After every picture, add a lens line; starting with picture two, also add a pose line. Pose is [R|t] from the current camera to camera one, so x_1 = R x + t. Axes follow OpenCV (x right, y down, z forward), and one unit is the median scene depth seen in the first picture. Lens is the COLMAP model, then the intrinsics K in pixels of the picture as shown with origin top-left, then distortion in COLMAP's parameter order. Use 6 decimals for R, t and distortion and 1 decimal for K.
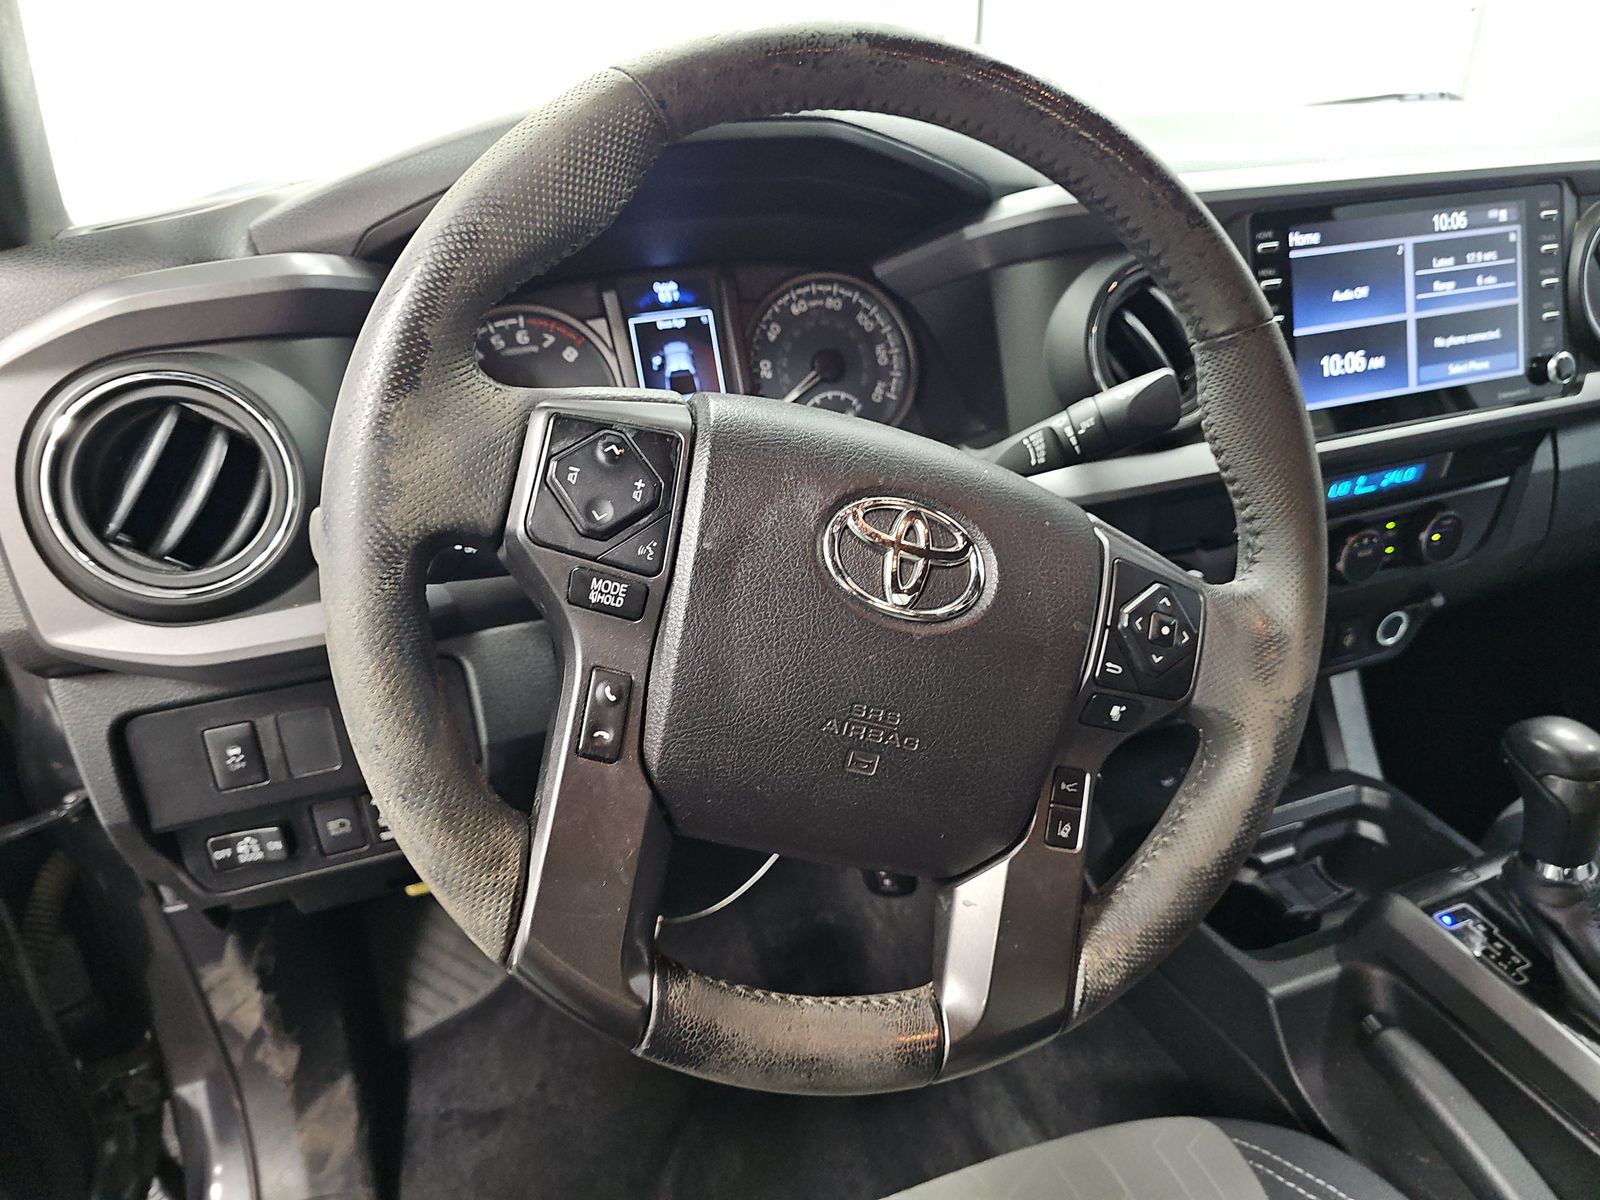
lens RADIAL K [[1060.2, 0, 800.0], [0, 1060.2, 600.0], [0, 0, 1]] dist [0.031927, -0.039141]
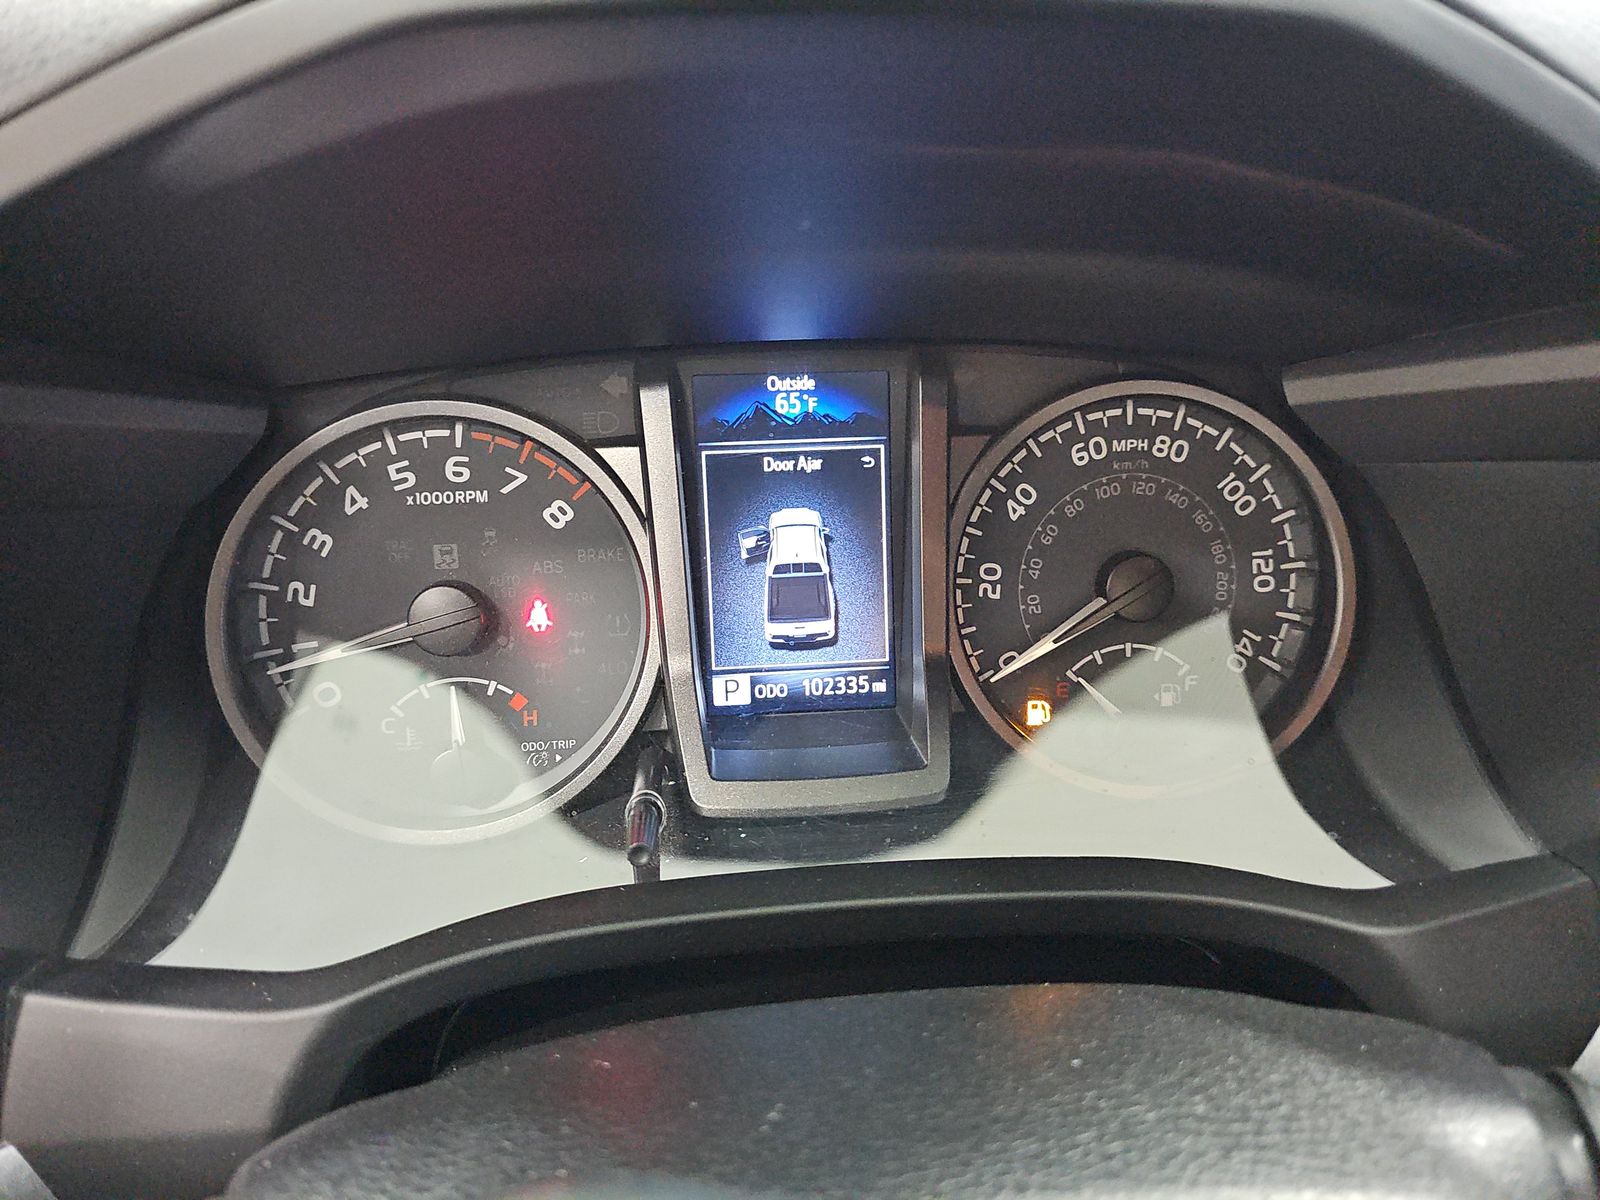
lens RADIAL K [[1060.2, 0, 800.0], [0, 1060.2, 600.0], [0, 0, 1]] dist [0.031927, -0.039141]
pose [[0.959395, 0.157807, -0.233792, -0.003118], [-0.156221, 0.987395, 0.025406, -0.214146], [0.234855, 0.012149, 0.971955, 0.559043]]
